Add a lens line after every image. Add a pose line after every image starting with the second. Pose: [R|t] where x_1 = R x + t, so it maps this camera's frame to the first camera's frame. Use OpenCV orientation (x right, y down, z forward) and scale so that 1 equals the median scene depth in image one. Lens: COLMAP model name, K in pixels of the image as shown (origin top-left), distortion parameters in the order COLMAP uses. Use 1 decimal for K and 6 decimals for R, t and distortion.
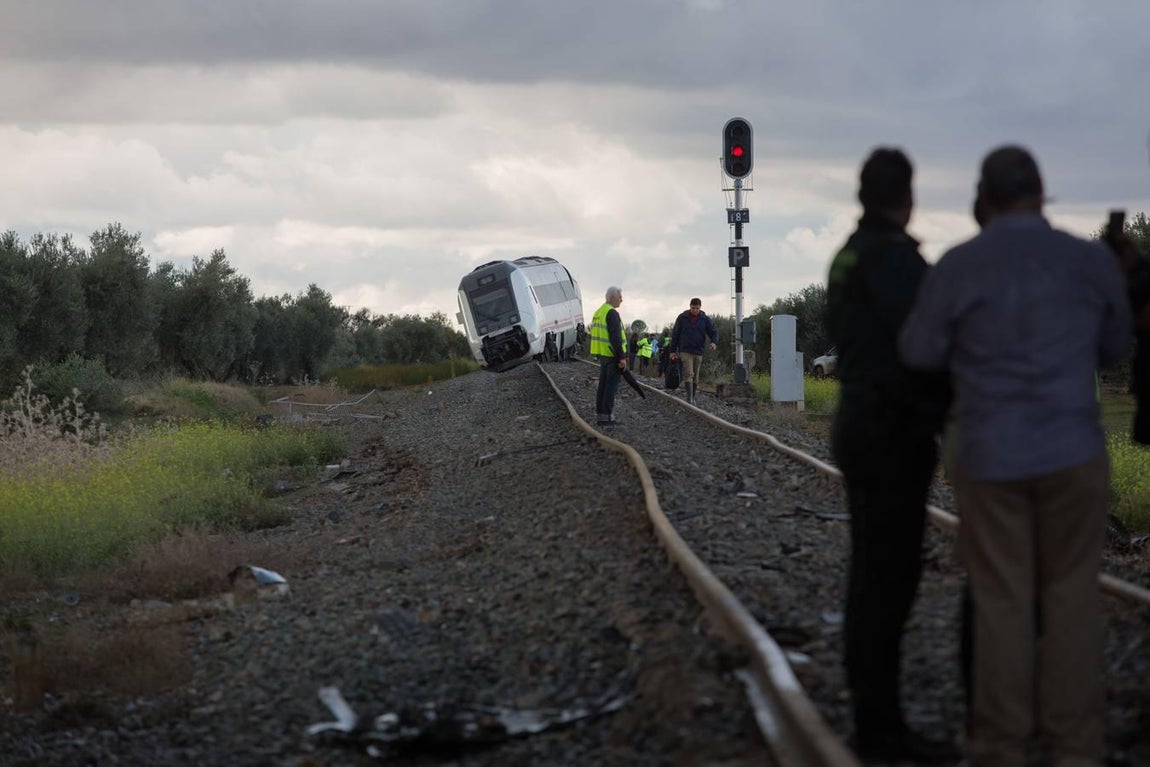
lens RADIAL K [[4377.9, 0, 575.0], [0, 4377.9, 383.5], [0, 0, 1]] dist [0.383626, 0.799651]
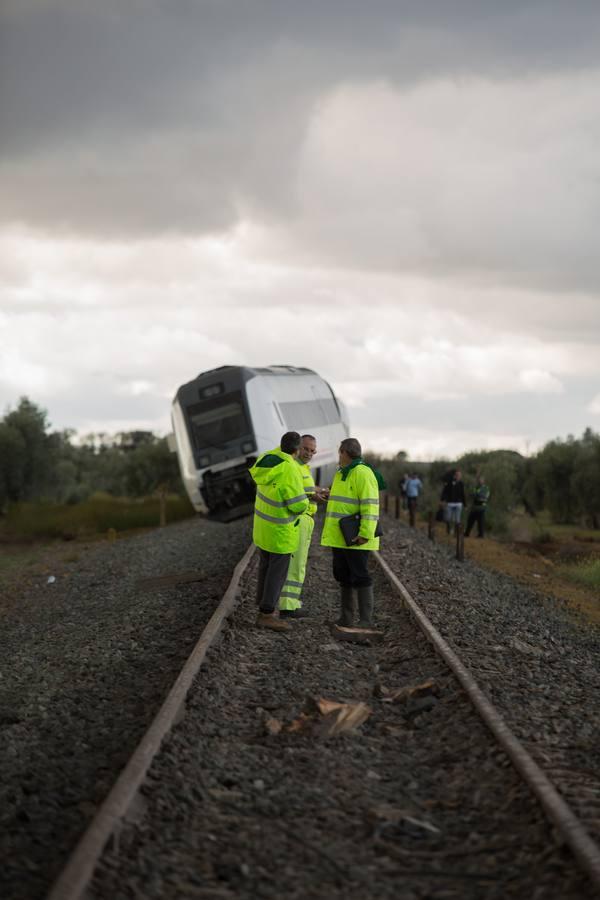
lens RADIAL K [[3426.2, 0, 300.0], [0, 3426.2, 450.0], [0, 0, 1]] dist [0.383626, 0.799651]
pose [[0.999274, 0.035596, -0.013610, 0.001897], [-0.035781, 0.999268, -0.013546, -0.007133], [0.013118, 0.014023, 0.999816, 0.449963]]
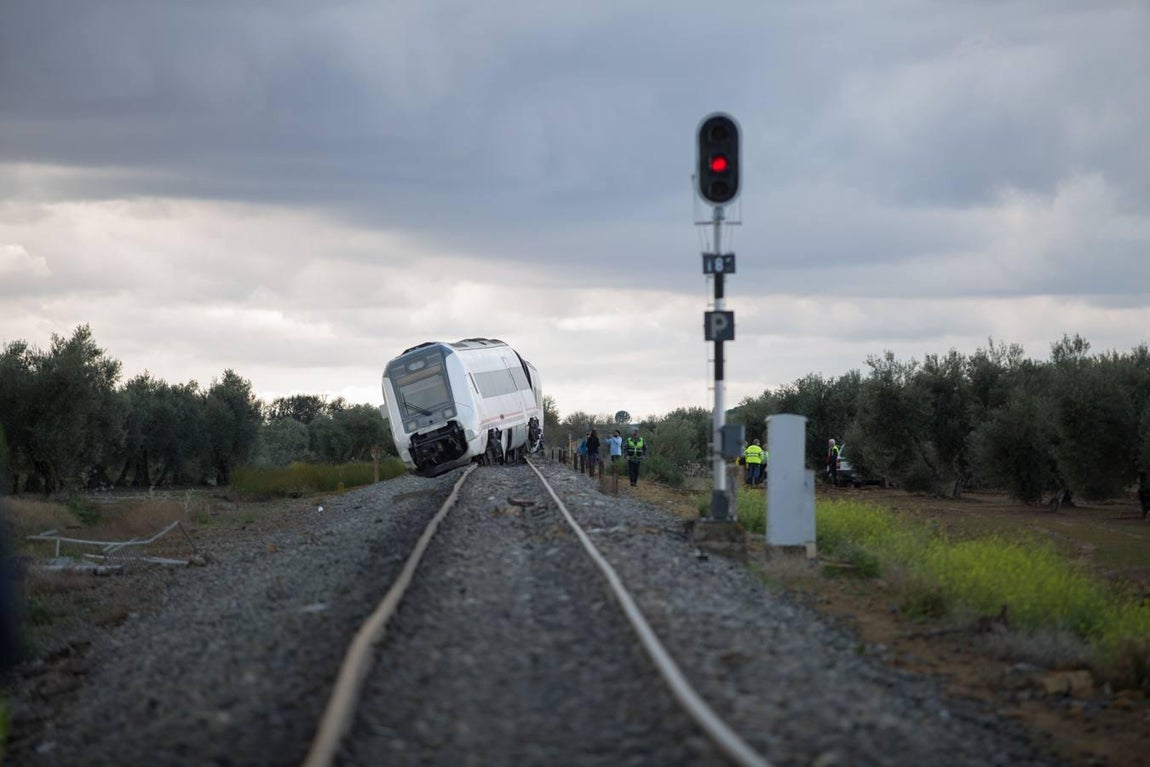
lens RADIAL K [[4366.1, 0, 575.0], [0, 4366.1, 383.5], [0, 0, 1]] dist [0.319459, 3.534558]
pose [[0.999973, 0.006428, 0.003435, 0.006949], [-0.006356, 0.999766, -0.020656, -0.003383], [-0.003567, 0.020634, 0.999781, 0.177113]]
